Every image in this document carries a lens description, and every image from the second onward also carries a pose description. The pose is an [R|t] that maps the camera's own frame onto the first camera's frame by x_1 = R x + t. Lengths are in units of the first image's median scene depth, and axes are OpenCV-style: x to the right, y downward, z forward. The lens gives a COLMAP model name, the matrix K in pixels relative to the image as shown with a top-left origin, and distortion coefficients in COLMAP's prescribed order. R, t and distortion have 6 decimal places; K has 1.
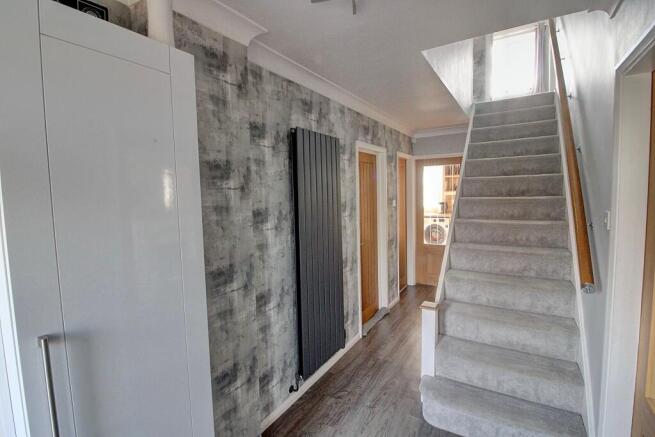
lens RADIAL K [[309.1, 0, 321.4], [0, 309.1, 214.1], [0, 0, 1]] dist [-0.004078, -0.010331]
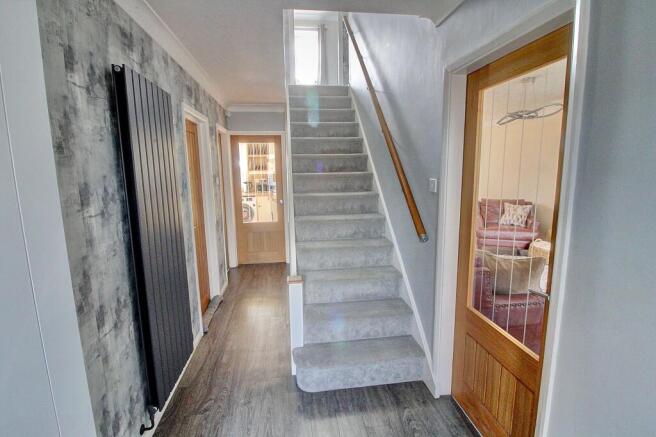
lens RADIAL K [[309.6, 0, 329.1], [0, 309.6, 215.6], [0, 0, 1]] dist [-0.004078, -0.010331]
pose [[0.764822, -0.082612, 0.638923, -0.170138], [0.042573, 0.996057, 0.077827, 0.015240], [-0.642834, -0.032323, 0.765323, 0.154054]]
